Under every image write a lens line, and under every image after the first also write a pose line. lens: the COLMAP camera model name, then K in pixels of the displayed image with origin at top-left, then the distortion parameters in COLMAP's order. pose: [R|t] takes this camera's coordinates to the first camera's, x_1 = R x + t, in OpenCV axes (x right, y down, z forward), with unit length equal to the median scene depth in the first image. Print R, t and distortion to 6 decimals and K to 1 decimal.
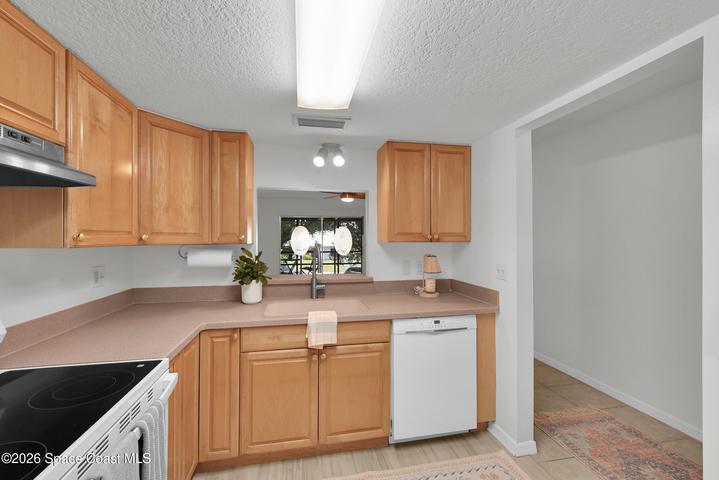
lens RADIAL K [[302.8, 0, 359.2], [0, 302.8, 236.9], [0, 0, 1]] dist [-0.000161, 0.000462]
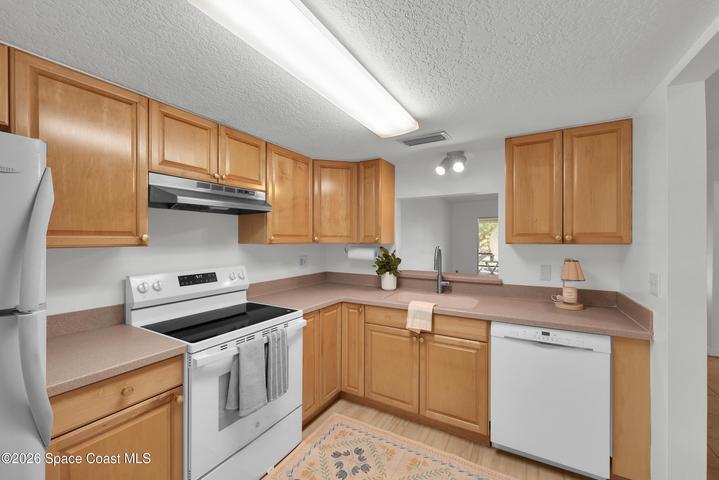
lens RADIAL K [[290.6, 0, 362.4], [0, 290.6, 240.8], [0, 0, 1]] dist [-0.003024, 0.000589]
pose [[0.750177, 0.003787, -0.661226, 0.421924], [0.000870, 0.999977, 0.006713, 0.002654], [0.661236, -0.005611, 0.750157, 0.007179]]
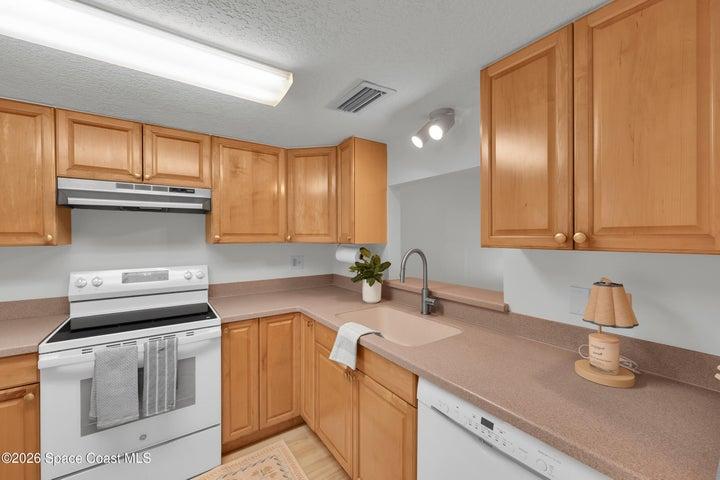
lens RADIAL K [[291.0, 0, 362.1], [0, 291.0, 238.2], [0, 0, 1]] dist [-0.003024, 0.000589]
pose [[0.396865, 0.006574, -0.917853, 0.594156], [0.002830, 0.999961, 0.008385, -0.004379], [0.917872, -0.005925, 0.396831, 0.662293]]
